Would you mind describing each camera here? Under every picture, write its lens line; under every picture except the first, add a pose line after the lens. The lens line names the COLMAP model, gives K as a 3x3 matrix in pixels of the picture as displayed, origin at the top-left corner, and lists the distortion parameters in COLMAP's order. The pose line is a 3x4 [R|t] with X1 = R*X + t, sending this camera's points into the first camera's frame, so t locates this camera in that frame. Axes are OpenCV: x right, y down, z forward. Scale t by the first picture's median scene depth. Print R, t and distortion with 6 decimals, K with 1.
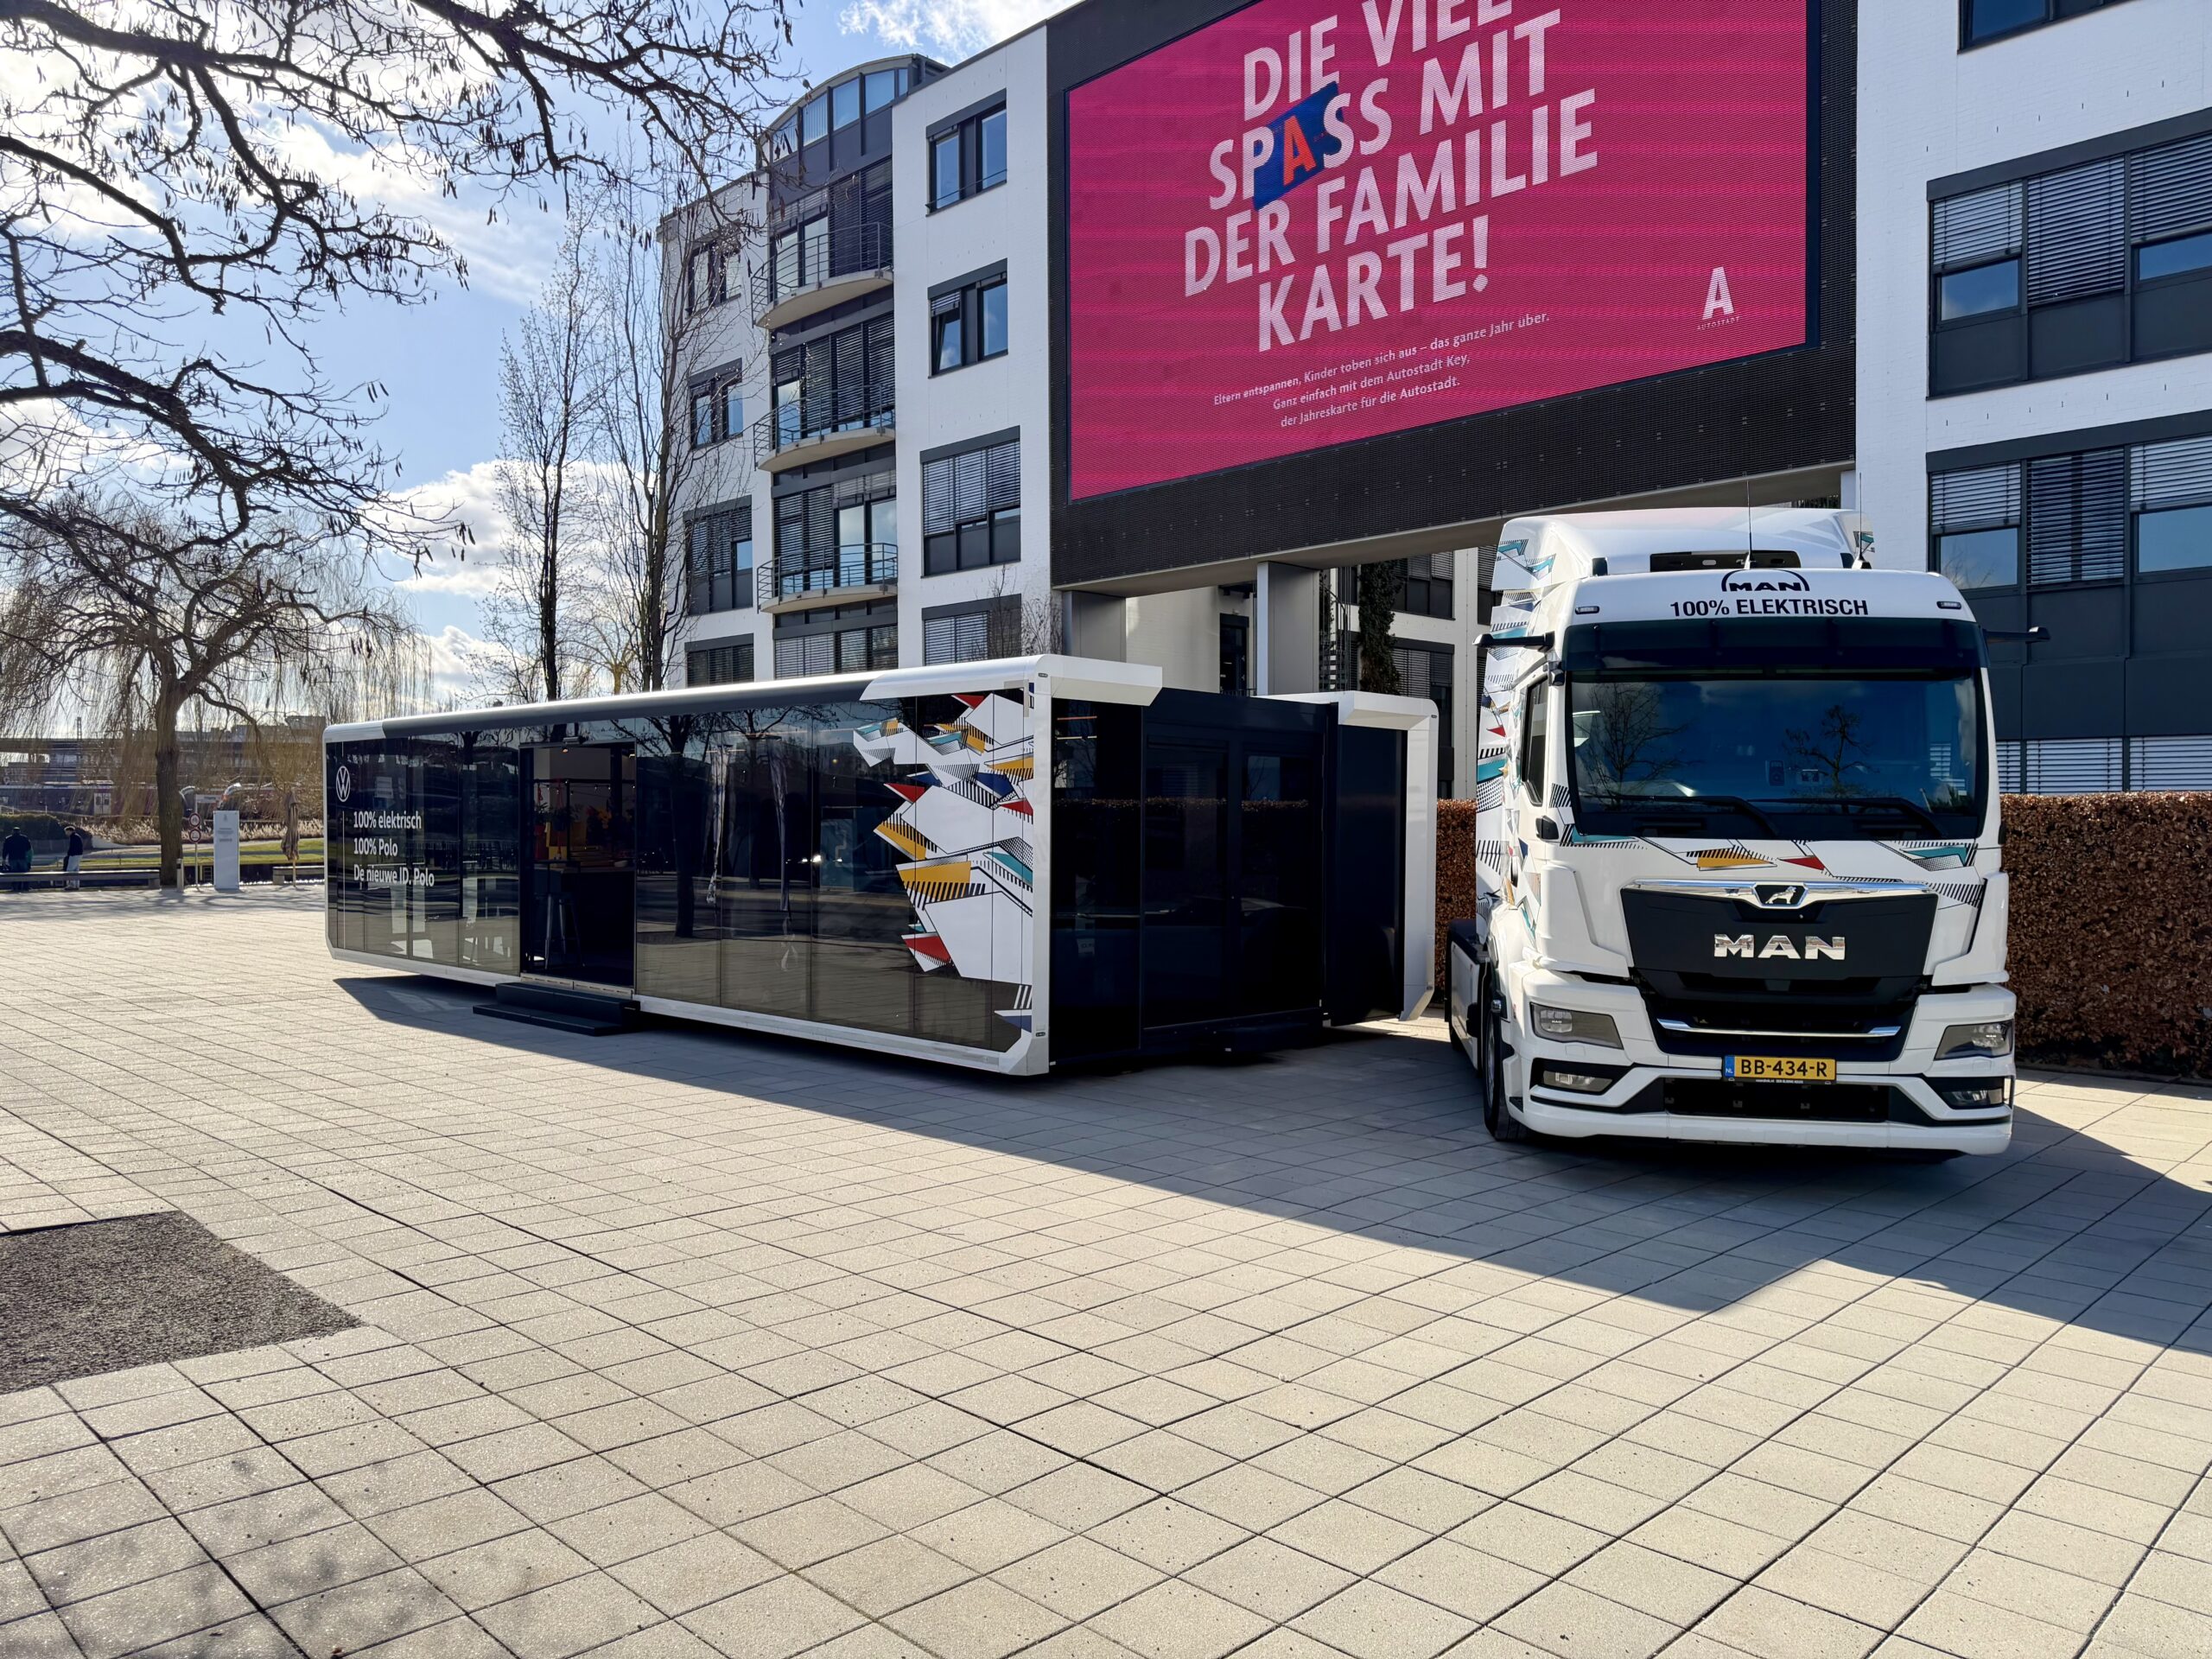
lens RADIAL K [[1570.3, 0, 1105.9], [0, 1570.3, 837.9], [0, 0, 1]] dist [-0.003379, -0.005504]
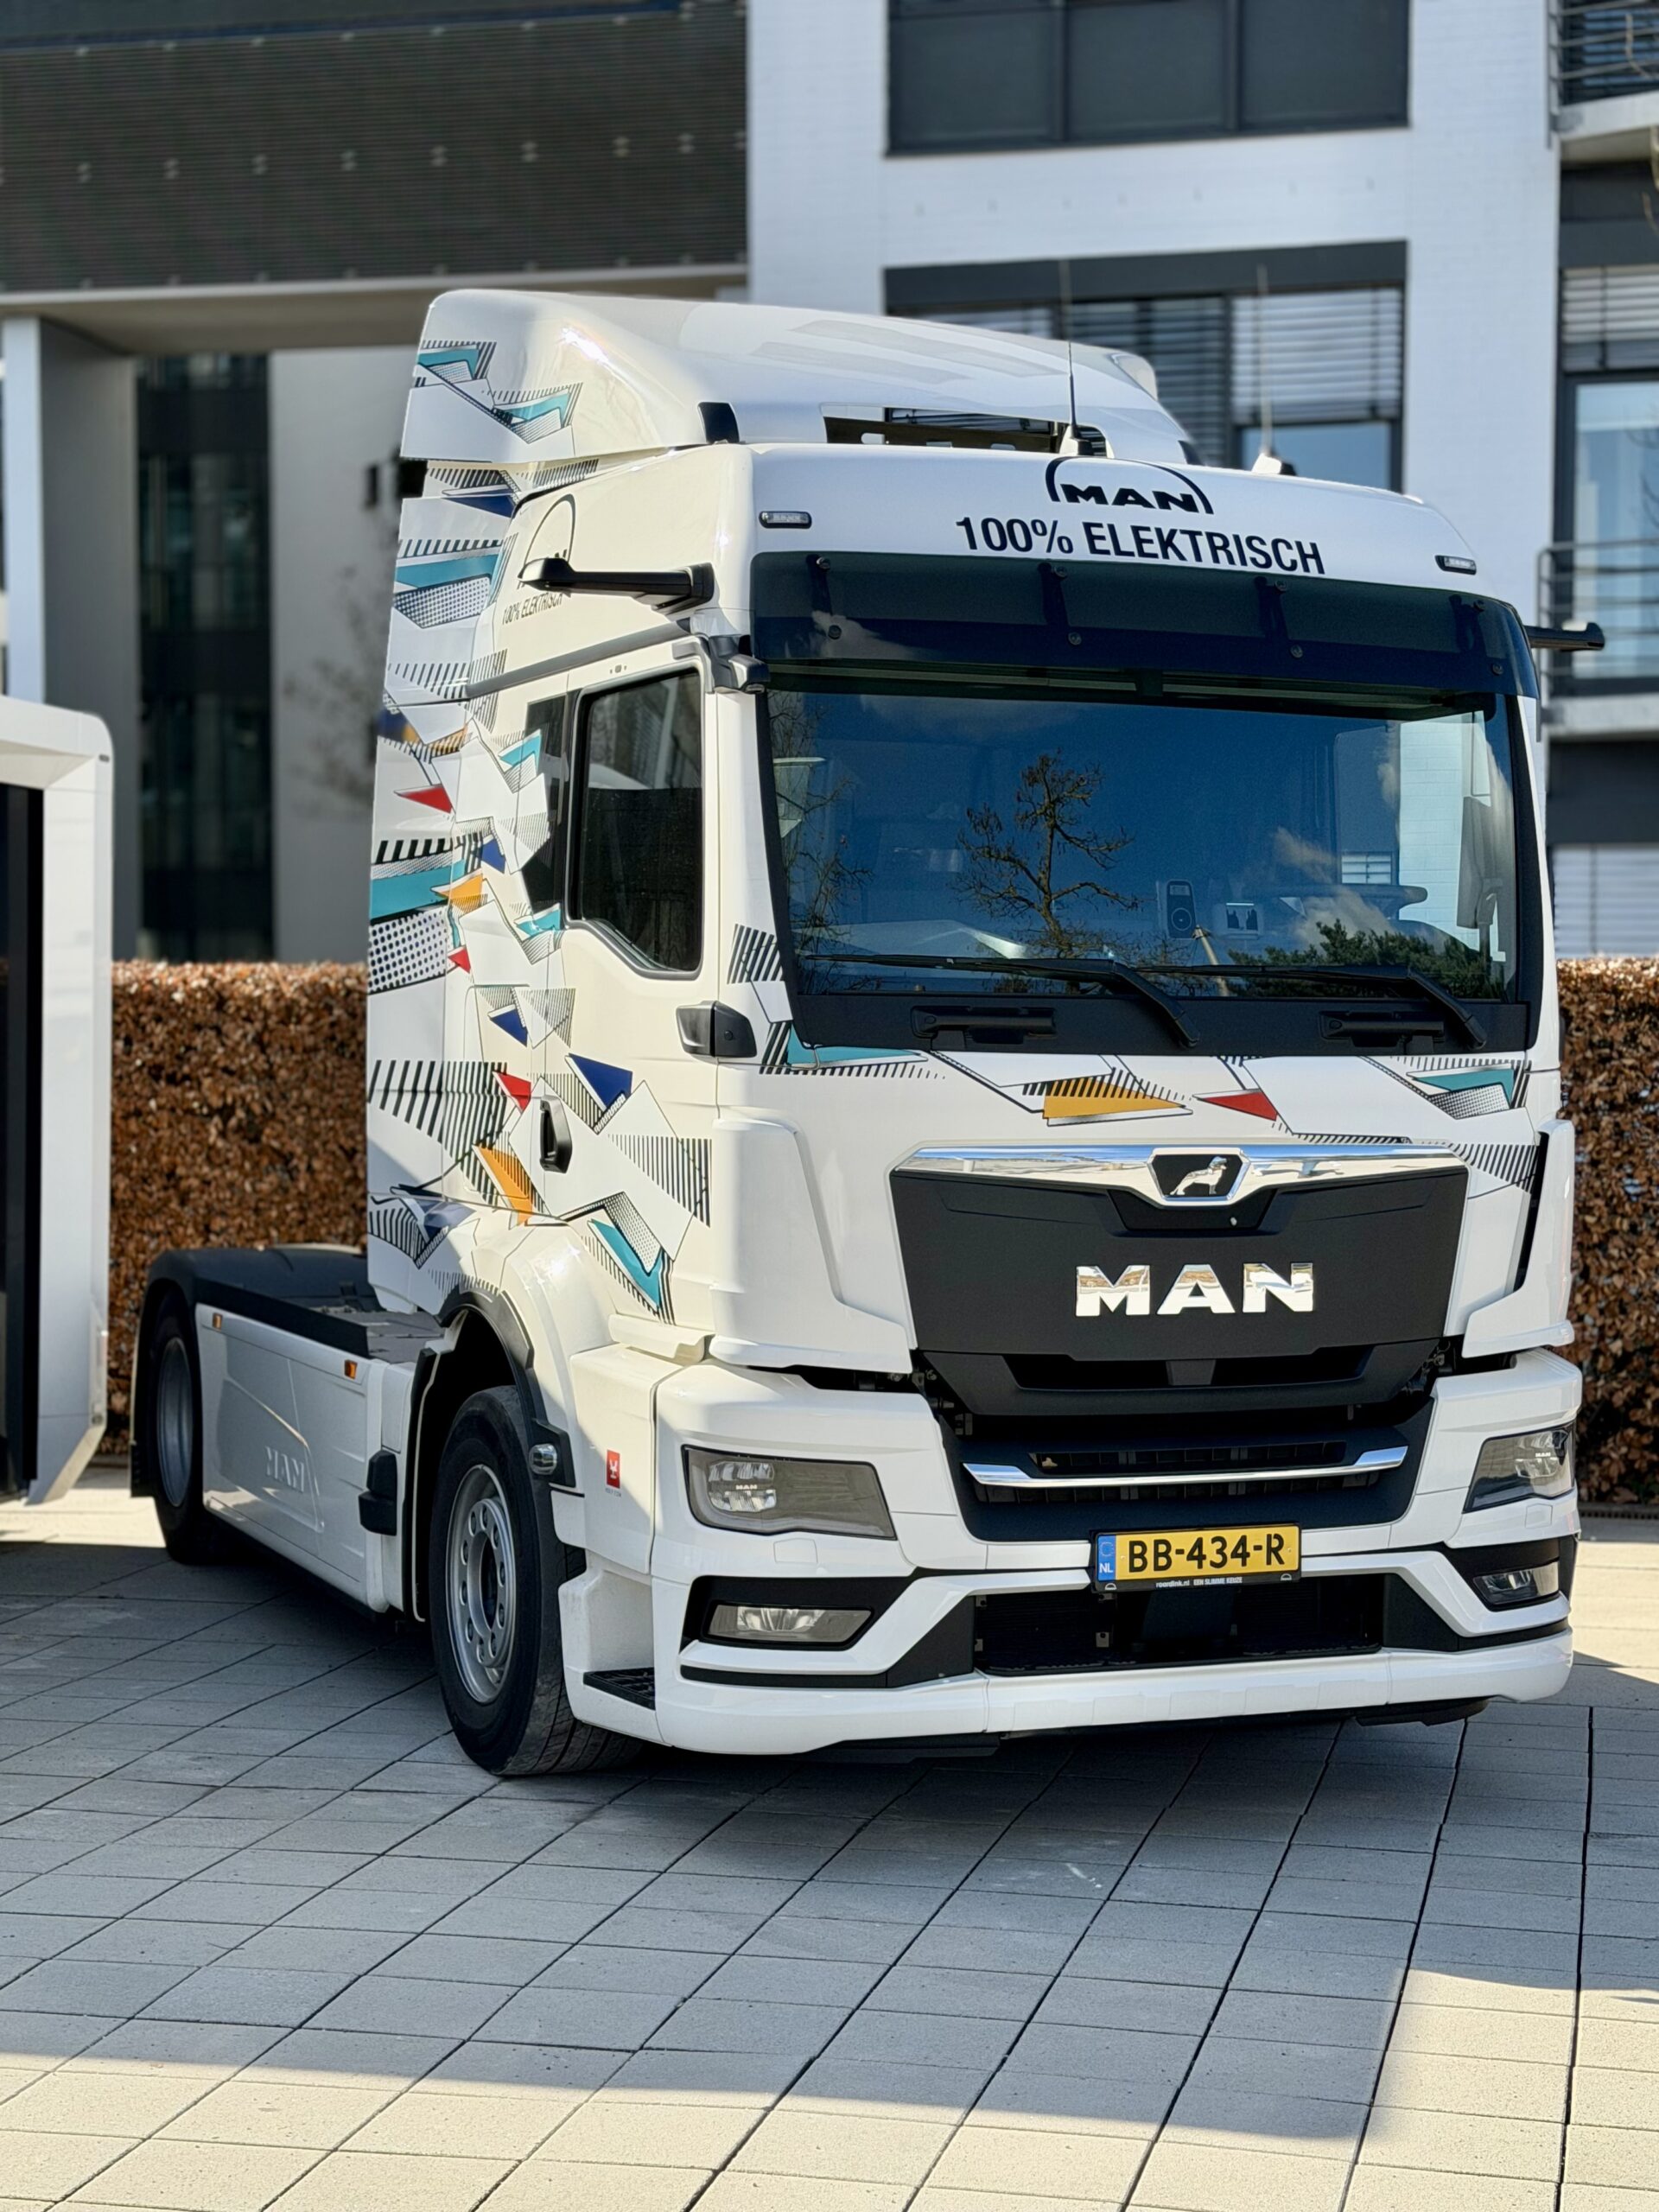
lens RADIAL K [[3479.8, 0, 833.6], [0, 3479.8, 1096.7], [0, 0, 1]] dist [0.128854, 0.000000]
pose [[0.836848, -0.011328, 0.547318, -0.210466], [0.004753, 0.999899, 0.013427, -0.000797], [-0.547414, -0.008635, 0.836817, 0.201628]]
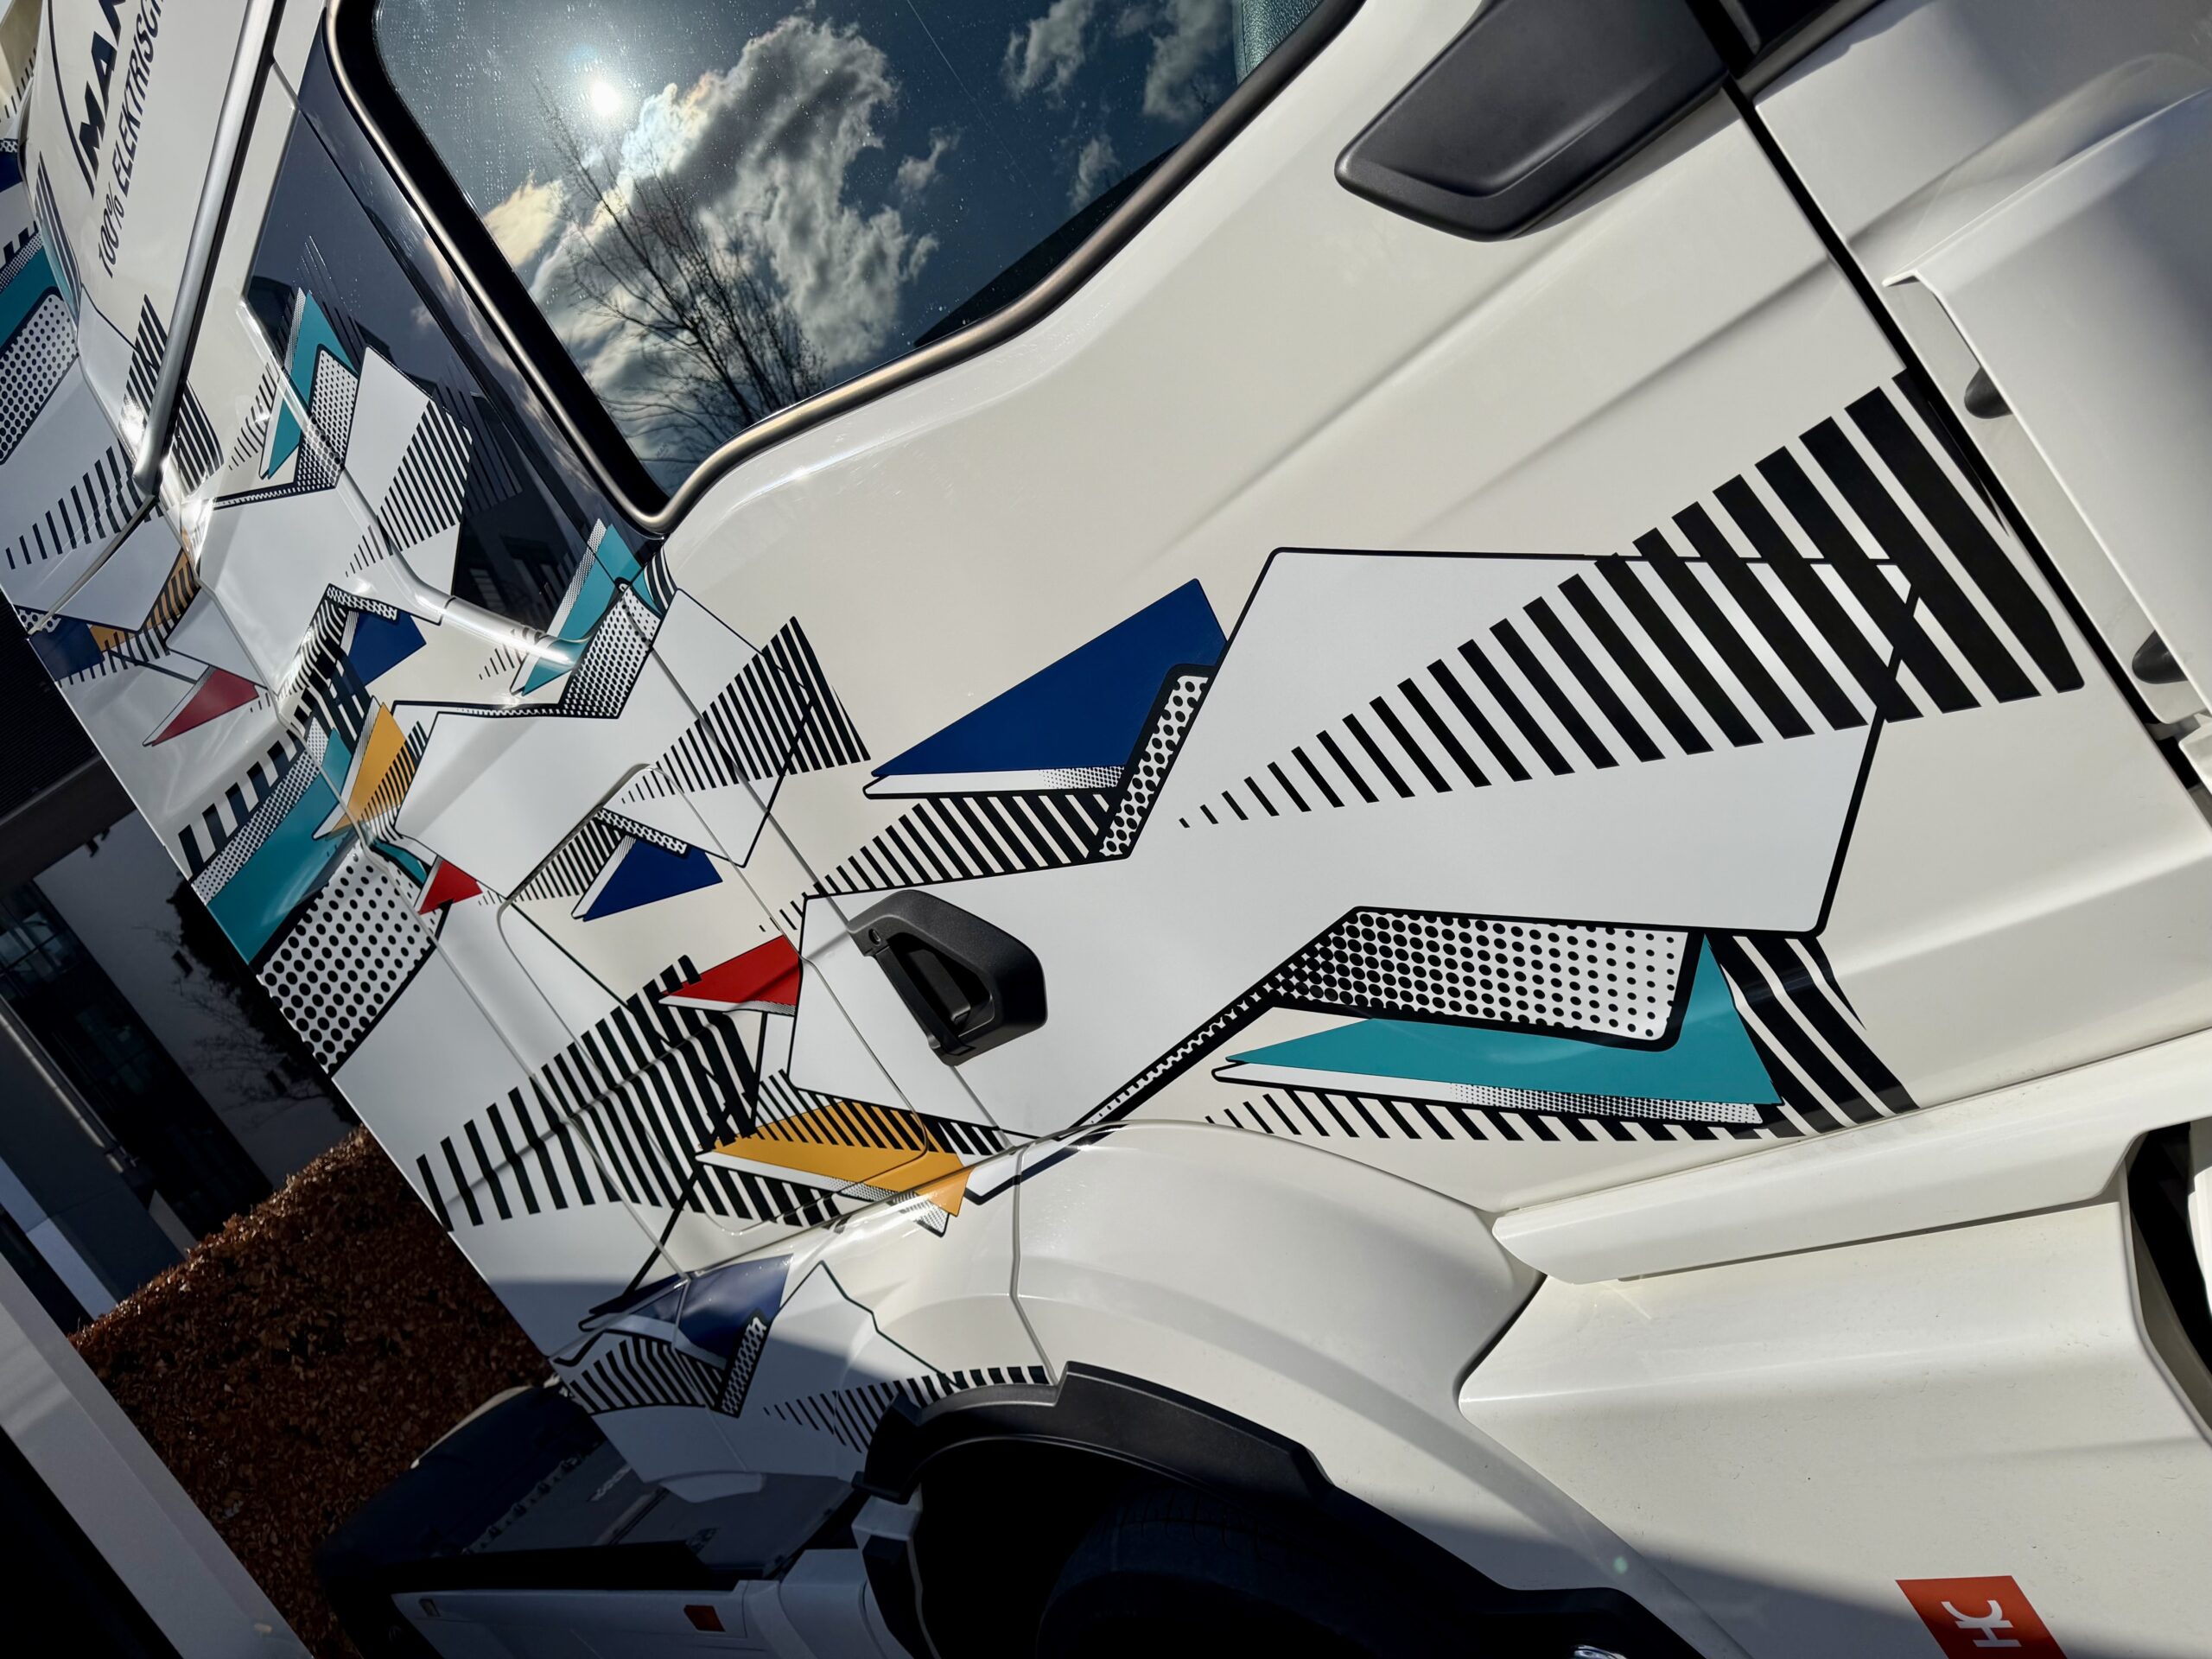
lens RADIAL K [[1570.3, 0, 1104.0], [0, 1570.3, 845.1], [0, 0, 1]] dist [-0.003379, -0.005504]
pose [[0.452505, -0.398372, 0.797834, 0.150521], [0.590761, 0.804106, 0.066443, 0.010929], [-0.668013, 0.441263, 0.599204, 0.979238]]
